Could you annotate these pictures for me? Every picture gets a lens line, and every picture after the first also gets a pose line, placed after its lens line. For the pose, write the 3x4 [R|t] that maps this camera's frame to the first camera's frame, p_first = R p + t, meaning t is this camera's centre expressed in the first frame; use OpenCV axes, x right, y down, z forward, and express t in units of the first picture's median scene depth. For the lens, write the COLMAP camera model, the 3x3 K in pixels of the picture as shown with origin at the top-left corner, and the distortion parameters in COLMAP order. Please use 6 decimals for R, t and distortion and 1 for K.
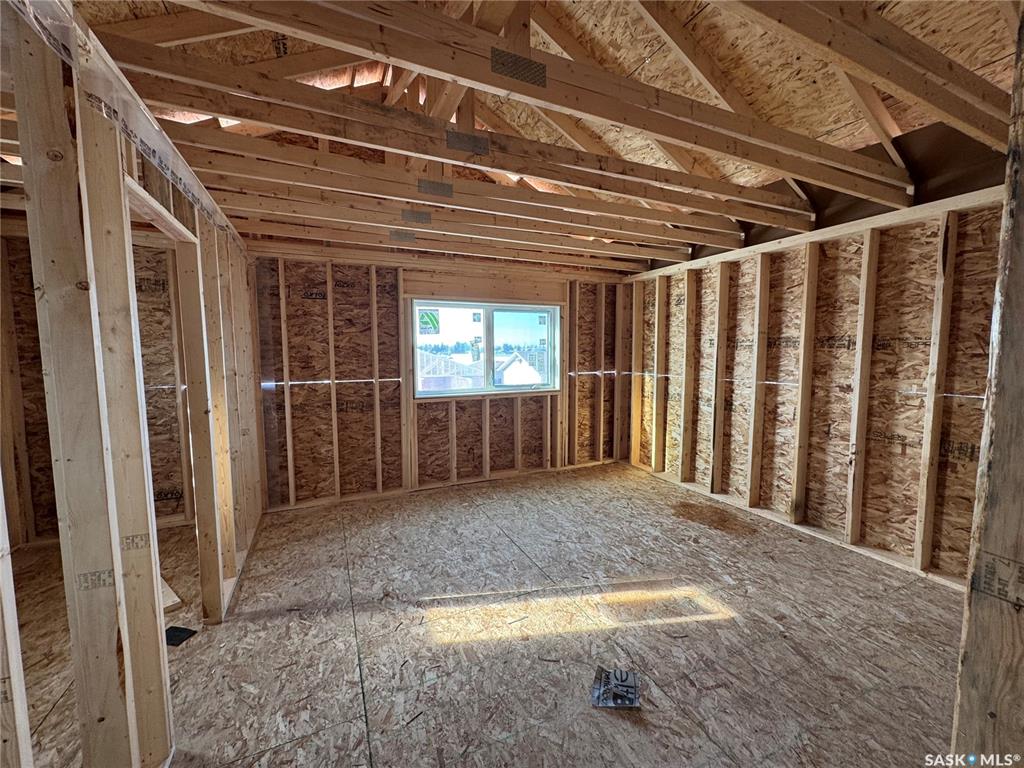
lens RADIAL K [[408.6, 0, 512.0], [0, 408.6, 384.0], [0, 0, 1]] dist [0.000269, 0.000008]
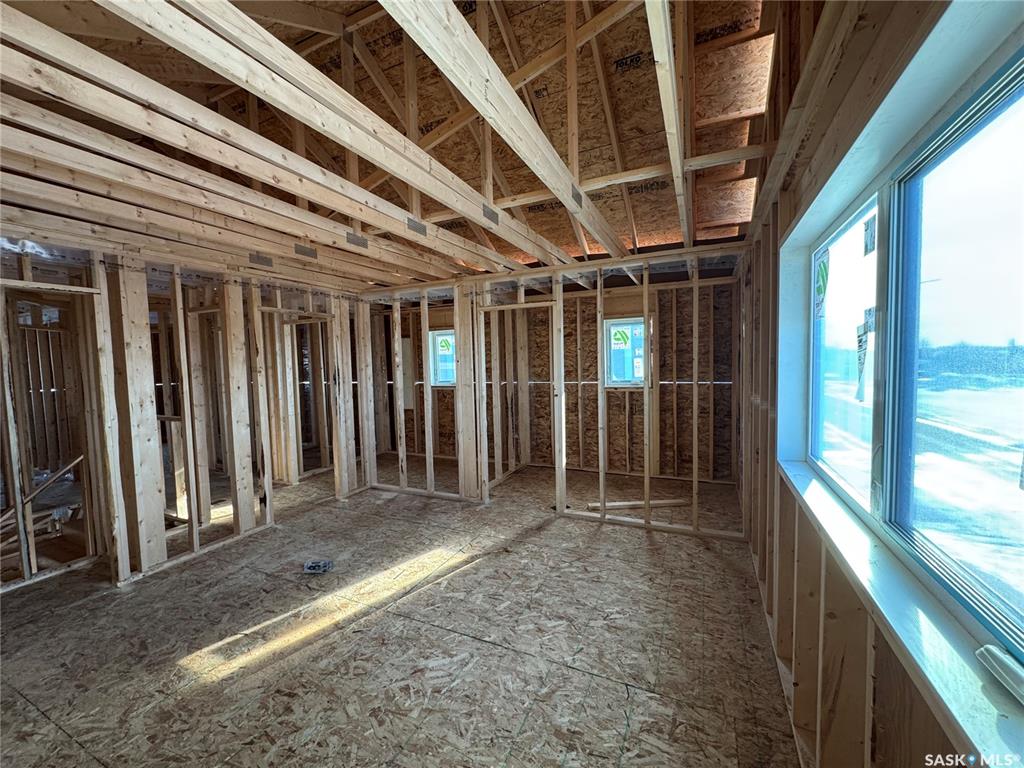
lens RADIAL K [[408.6, 0, 512.0], [0, 408.6, 384.0], [0, 0, 1]] dist [0.000269, 0.000008]
pose [[-0.767448, 0.062088, -0.638098, 0.273745], [-0.022651, 0.992052, 0.123771, -0.100056], [0.640711, 0.109441, -0.759942, 1.106208]]
